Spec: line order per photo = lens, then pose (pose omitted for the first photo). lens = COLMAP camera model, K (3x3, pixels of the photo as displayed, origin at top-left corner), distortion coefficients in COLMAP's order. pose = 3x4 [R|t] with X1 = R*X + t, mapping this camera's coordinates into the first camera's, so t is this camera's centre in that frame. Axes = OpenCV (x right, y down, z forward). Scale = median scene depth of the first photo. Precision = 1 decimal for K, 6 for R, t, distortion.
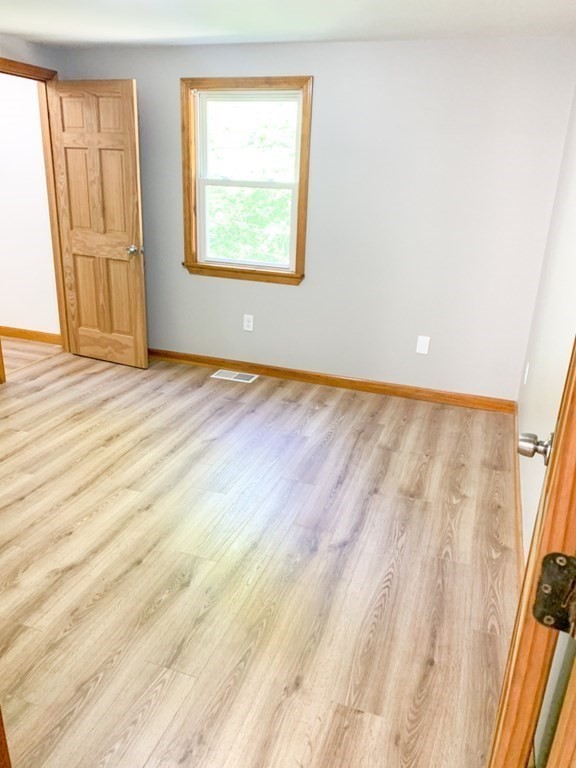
lens RADIAL K [[591.7, 0, 288.0], [0, 591.7, 384.0], [0, 0, 1]] dist [0.049512, -0.002603]
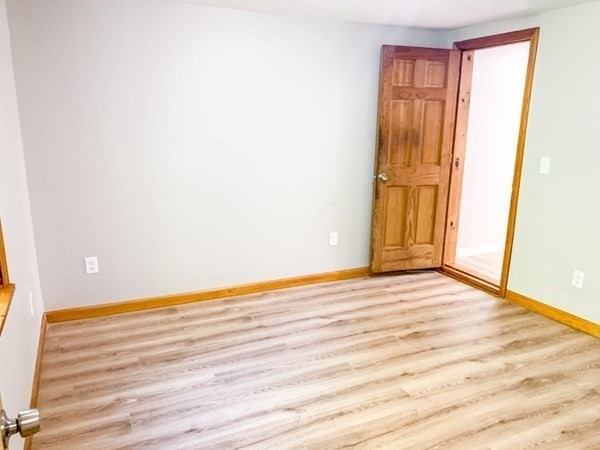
lens RADIAL K [[490.4, 0, 300.0], [0, 490.4, 225.0], [0, 0, 1]] dist [0.004636, 0.000868]
pose [[-0.703909, -0.194375, 0.683177, -0.666335], [0.207389, 0.863673, 0.459411, -0.543342], [-0.679339, 0.465067, -0.567636, 1.456135]]
